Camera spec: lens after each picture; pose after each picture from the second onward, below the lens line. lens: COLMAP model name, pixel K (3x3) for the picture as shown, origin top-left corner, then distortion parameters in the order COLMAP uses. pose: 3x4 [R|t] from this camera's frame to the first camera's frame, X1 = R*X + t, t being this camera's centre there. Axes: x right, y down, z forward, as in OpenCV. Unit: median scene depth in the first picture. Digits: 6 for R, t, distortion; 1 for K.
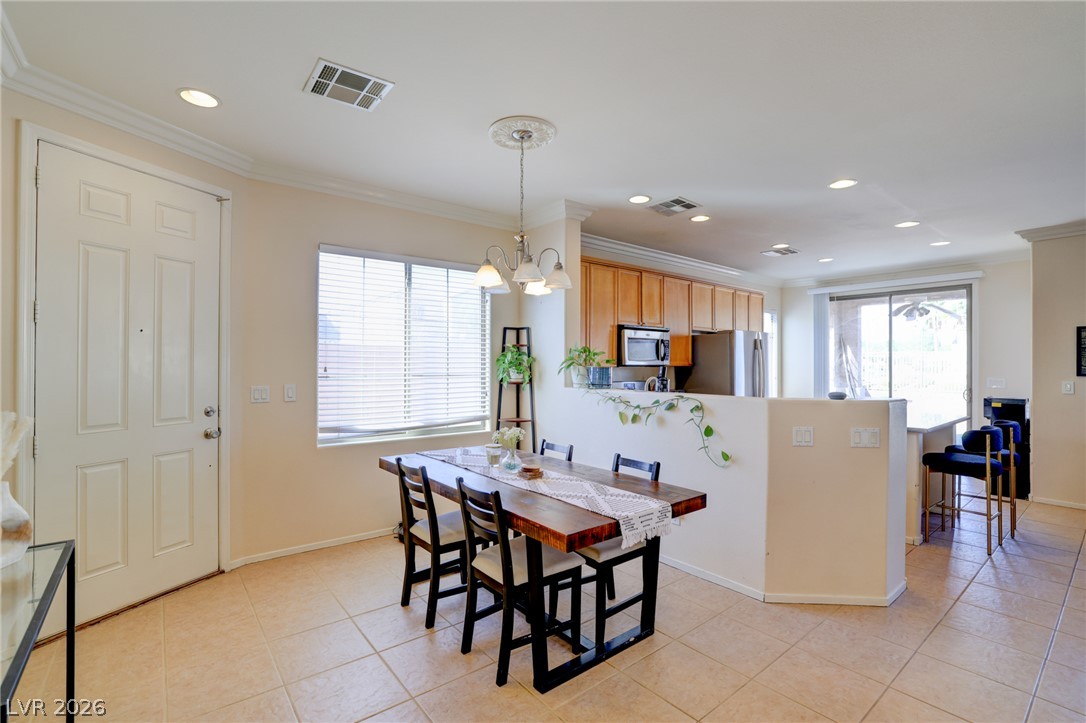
lens RADIAL K [[494.5, 0, 537.1], [0, 494.5, 364.0], [0, 0, 1]] dist [-0.046852, 0.017396]
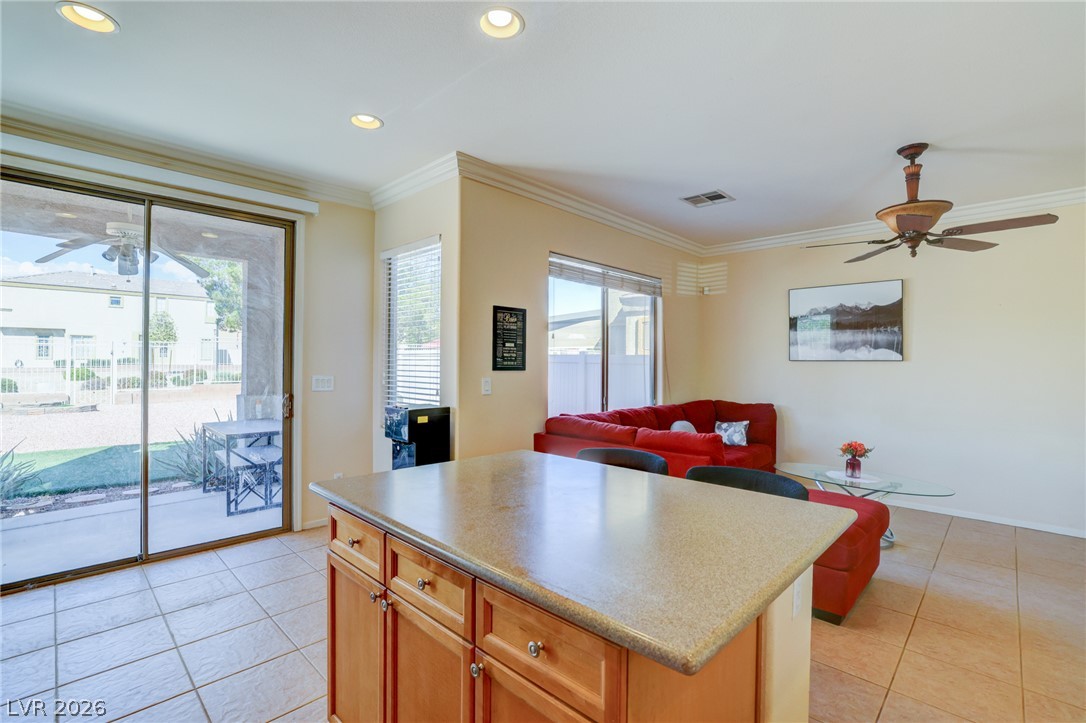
lens RADIAL K [[494.5, 0, 538.9], [0, 494.5, 359.5], [0, 0, 1]] dist [-0.046852, 0.017396]
pose [[-0.124522, -0.001230, 0.992216, 0.323903], [-0.005997, 0.999982, 0.000487, 0.006607], [-0.992199, -0.005890, -0.124527, 0.983188]]
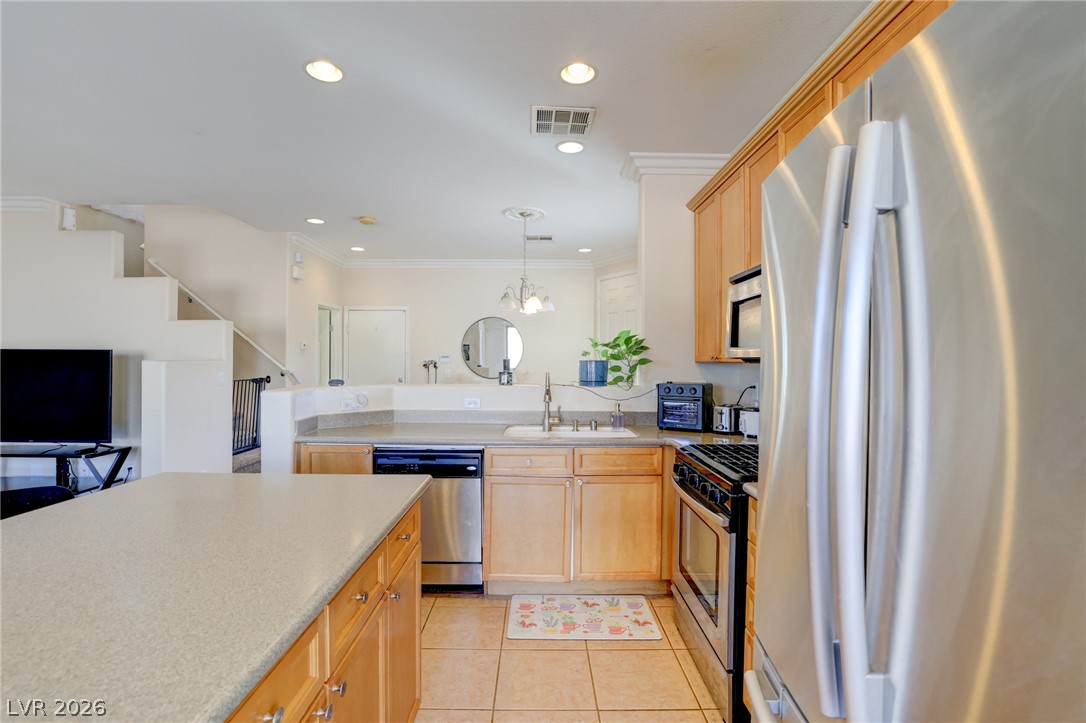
lens RADIAL K [[494.5, 0, 540.7], [0, 494.5, 361.4], [0, 0, 1]] dist [-0.046852, 0.017396]
pose [[-0.620880, -0.007347, -0.783871, 0.718643], [-0.011648, 0.999932, -0.000146, 0.007375], [0.783819, 0.009040, -0.620923, 1.220384]]
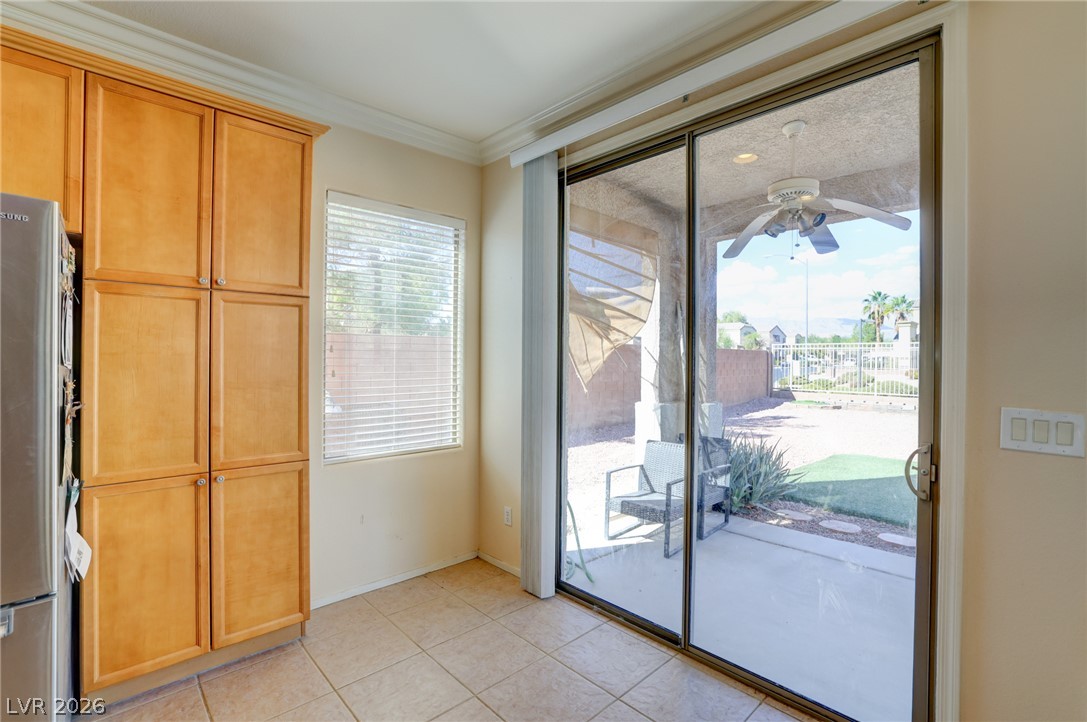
lens RADIAL K [[495.0, 0, 544.9], [0, 495.0, 359.0], [0, 0, 1]] dist [-0.046852, 0.017396]
pose [[0.996845, 0.003718, 0.079284, 0.865086], [-0.003786, 0.999993, 0.000718, 0.006955], [-0.079281, -0.001016, 0.996852, 0.978408]]
